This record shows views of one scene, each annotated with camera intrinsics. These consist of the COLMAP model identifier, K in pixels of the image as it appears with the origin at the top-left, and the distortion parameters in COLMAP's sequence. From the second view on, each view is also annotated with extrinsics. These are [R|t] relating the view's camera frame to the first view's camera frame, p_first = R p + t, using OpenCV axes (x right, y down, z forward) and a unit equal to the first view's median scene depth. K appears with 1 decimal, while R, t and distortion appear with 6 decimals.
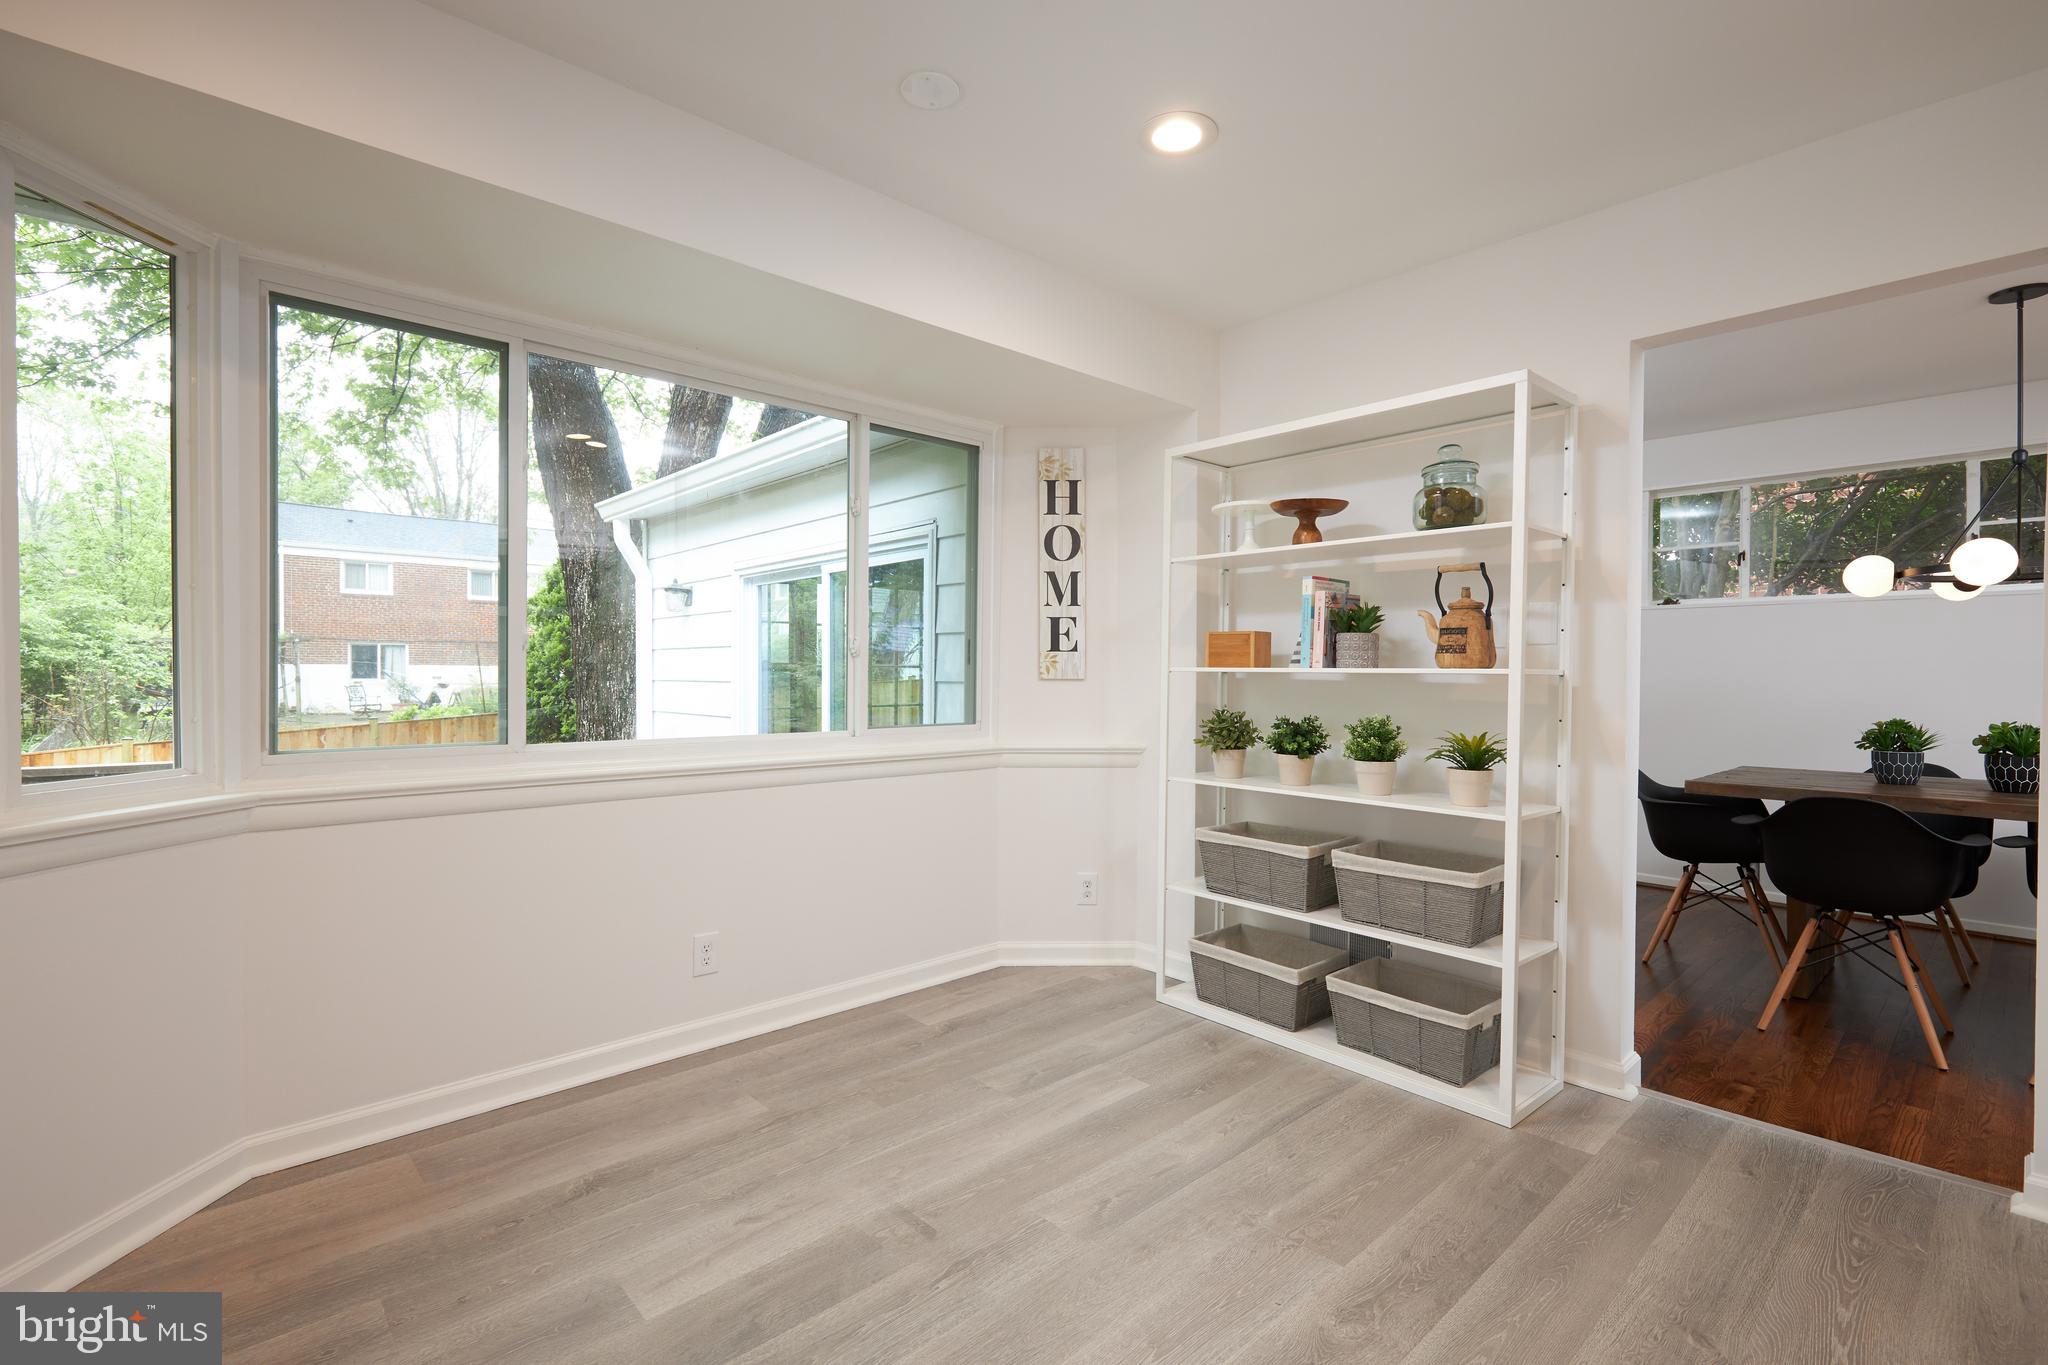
lens RADIAL K [[928.8, 0, 1029.1], [0, 928.8, 681.3], [0, 0, 1]] dist [0.000482, -0.003033]
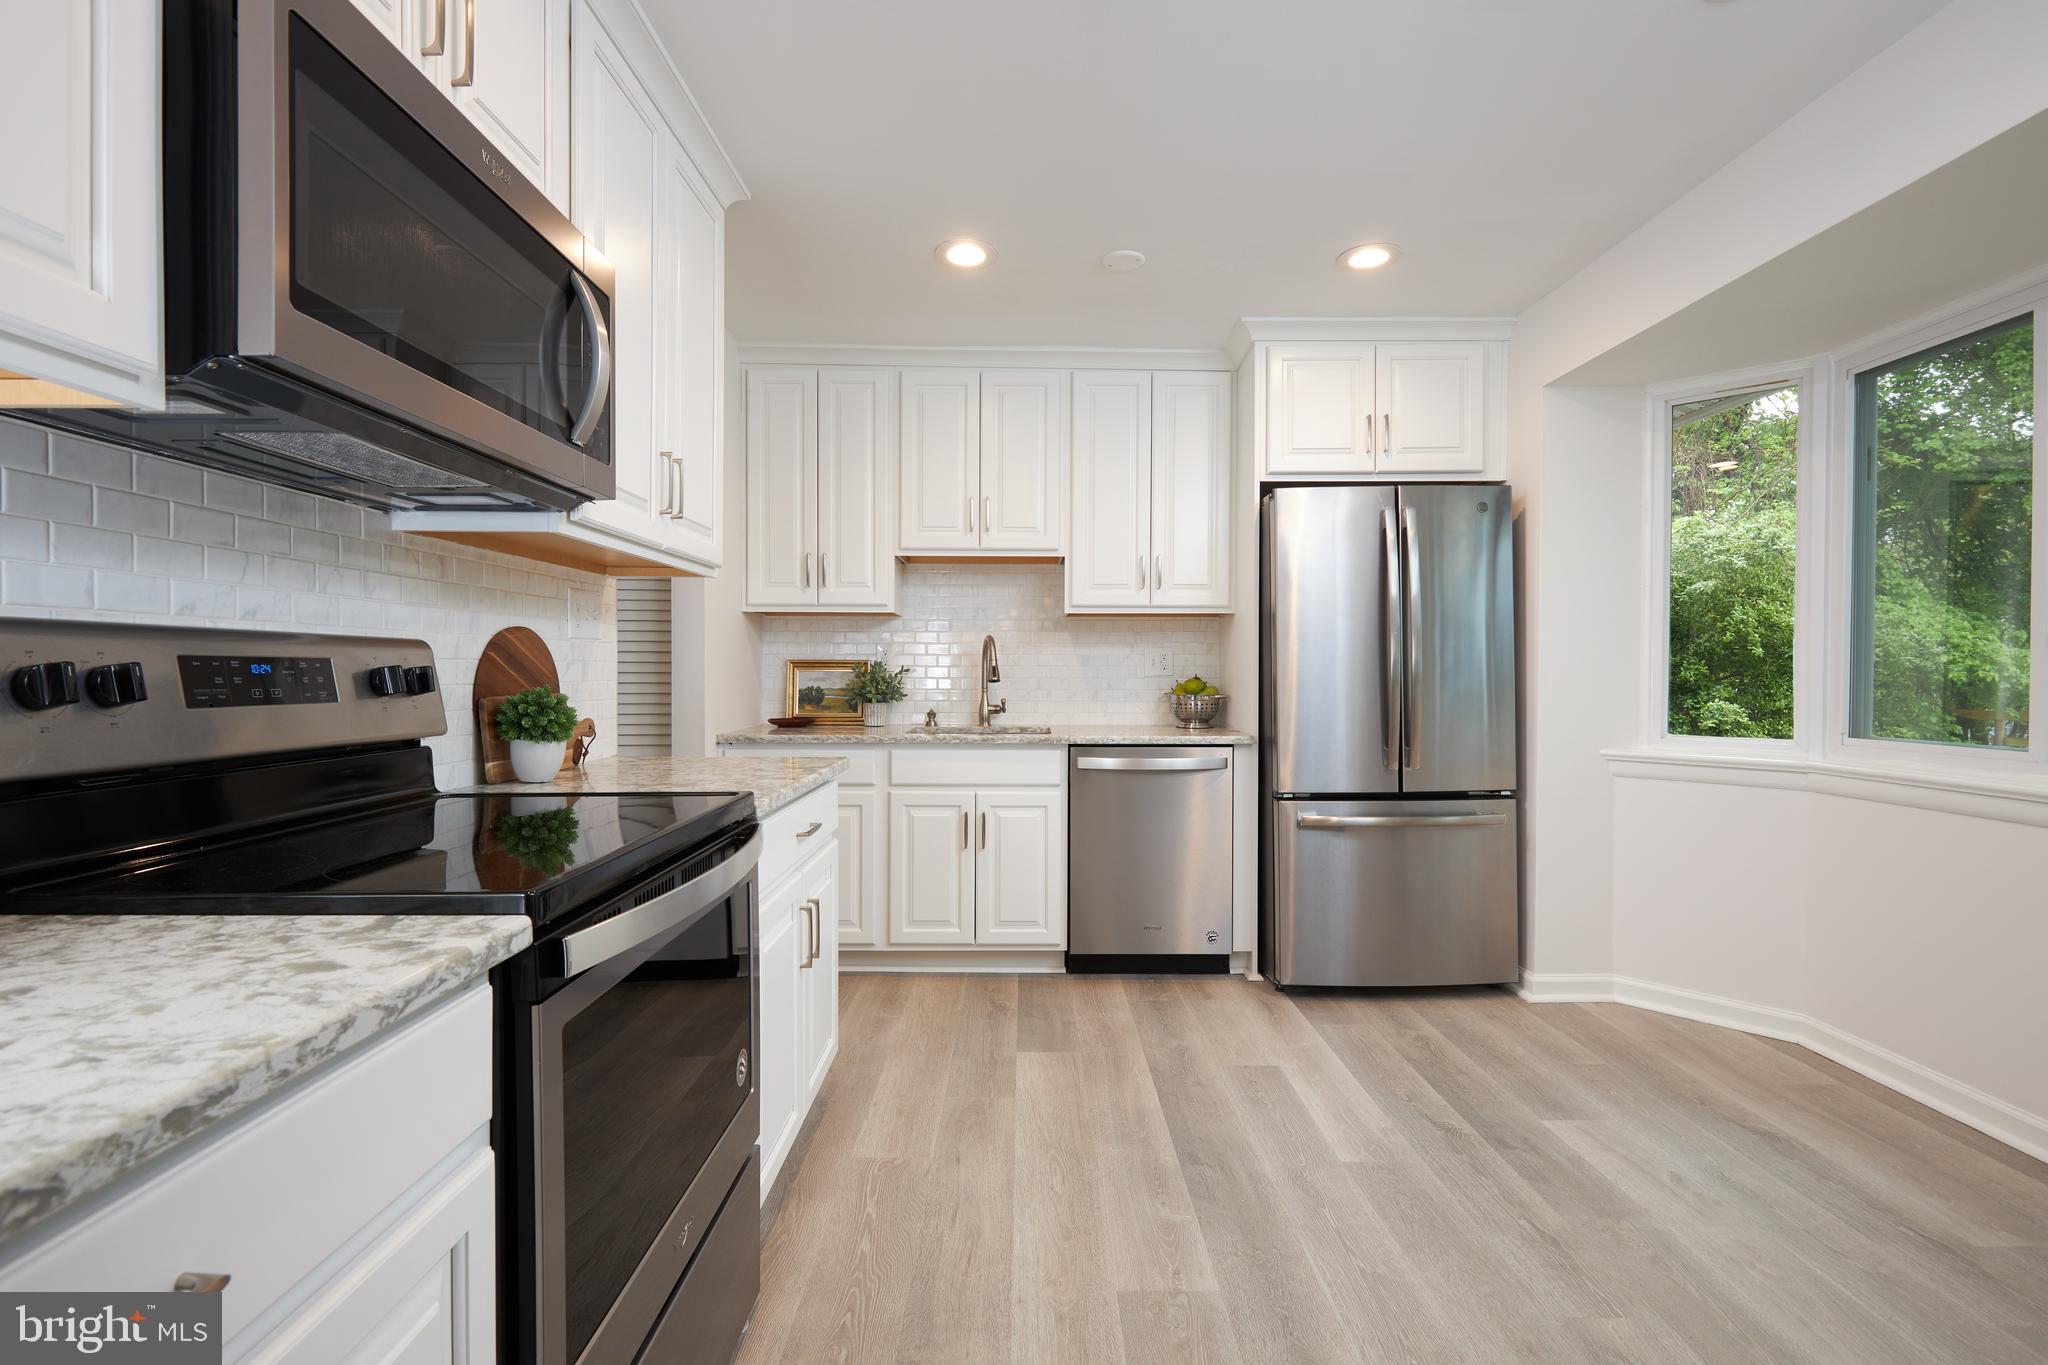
lens RADIAL K [[928.8, 0, 1029.1], [0, 928.8, 681.3], [0, 0, 1]] dist [0.000482, -0.003033]
pose [[-0.676649, 0.000937, -0.736305, 0.738069], [-0.012758, 0.999834, 0.012997, 0.001032], [0.736195, 0.018188, -0.676525, 0.862696]]
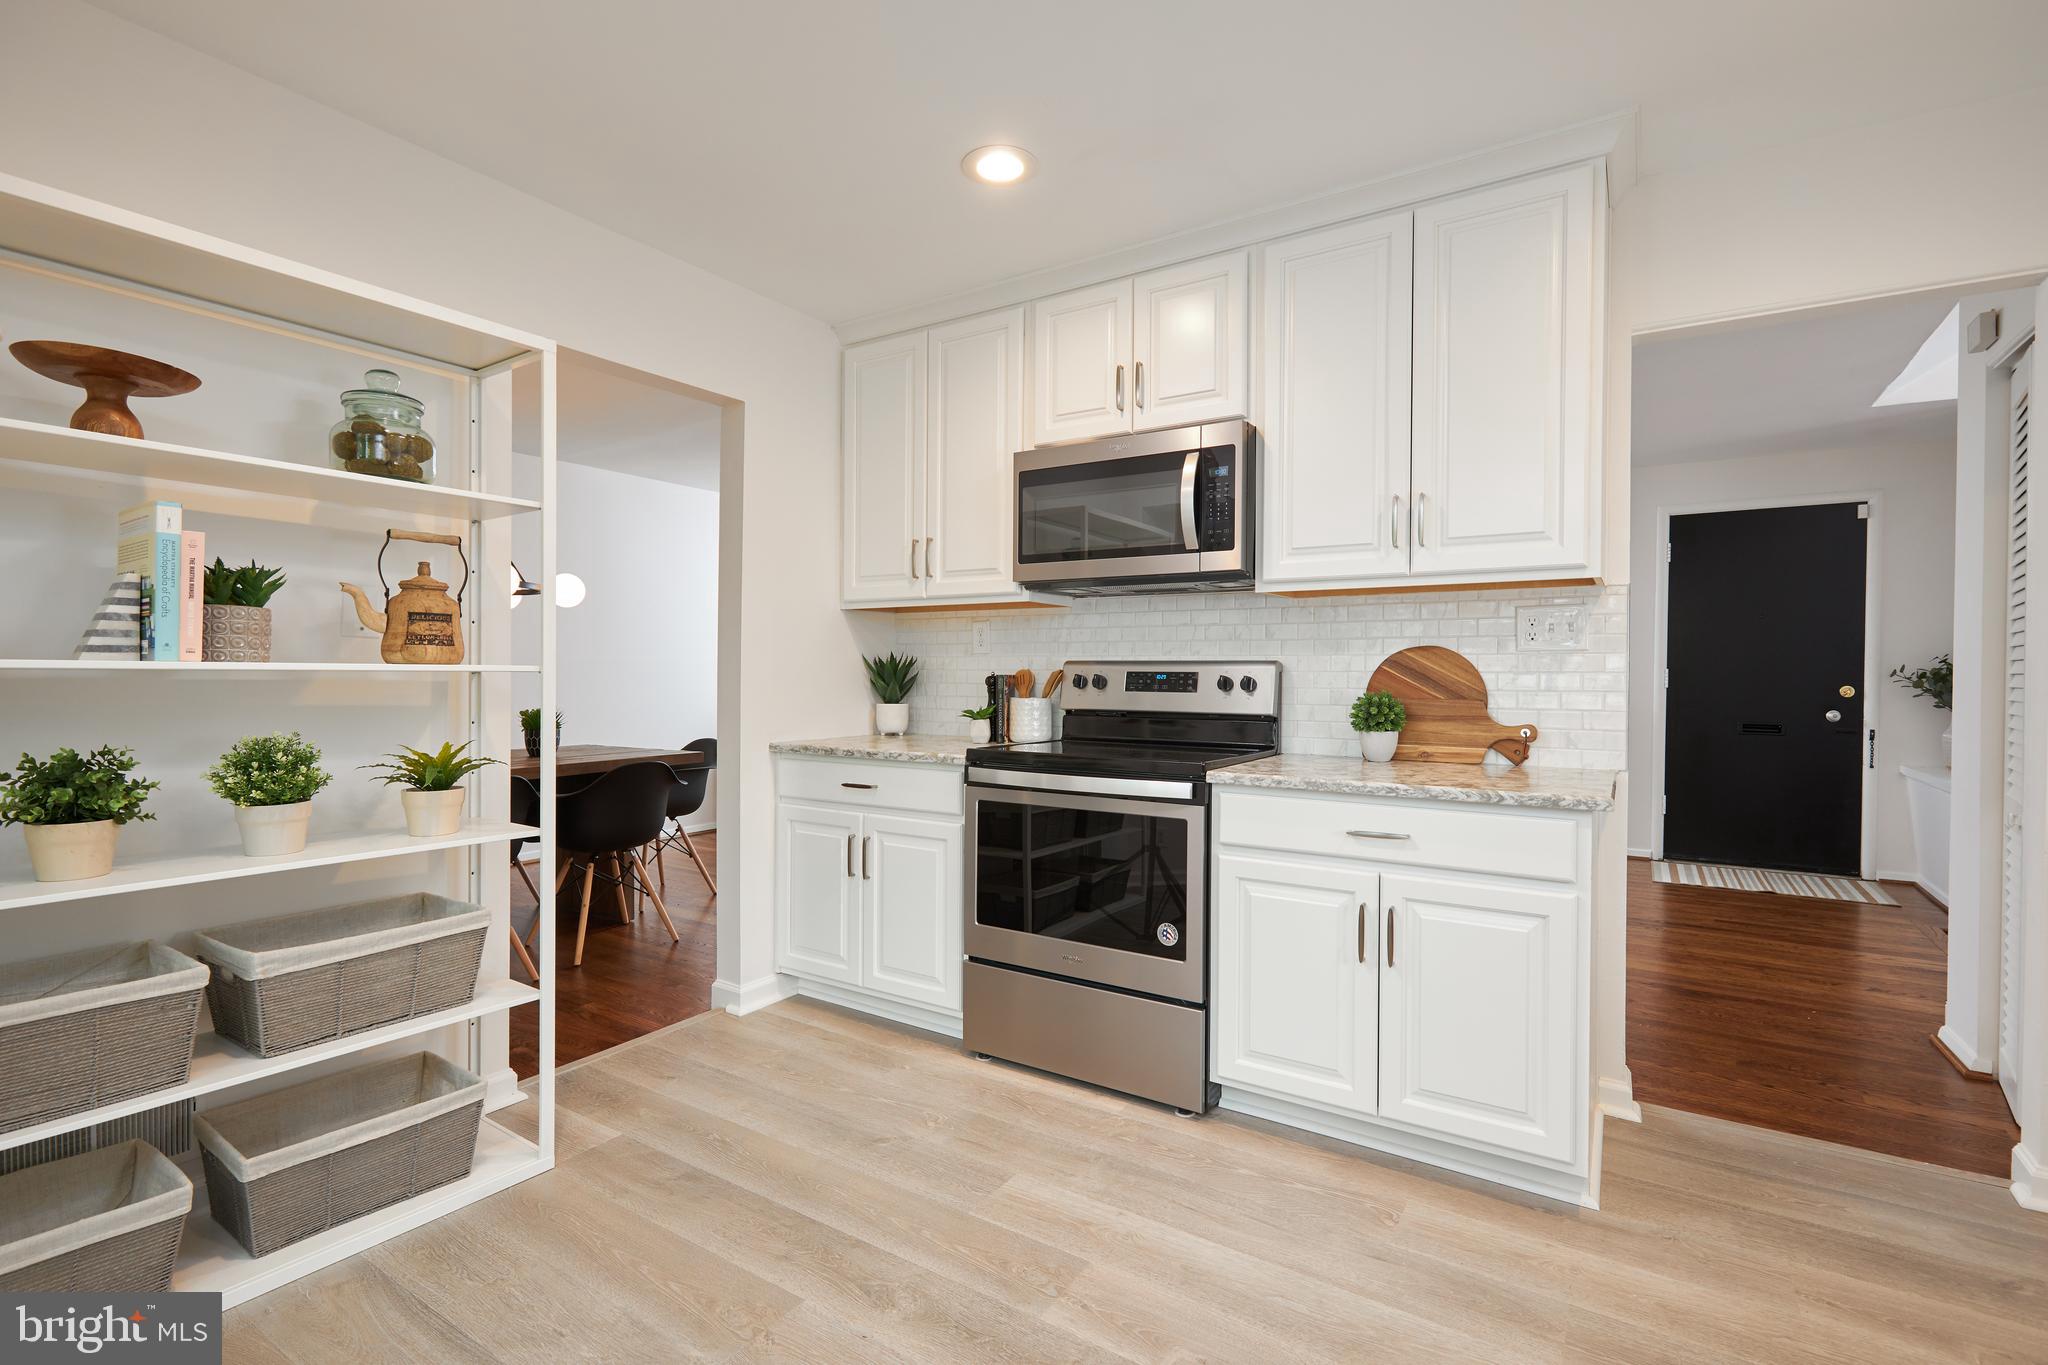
lens RADIAL K [[950.0, 0, 1033.7], [0, 950.0, 672.4], [0, 0, 1]] dist [-0.000448, -0.000431]
pose [[-0.237653, -0.011940, 0.971277, -0.447939], [0.003567, 0.999907, 0.013164, -0.015544], [-0.971344, 0.006593, -0.237588, 0.685166]]
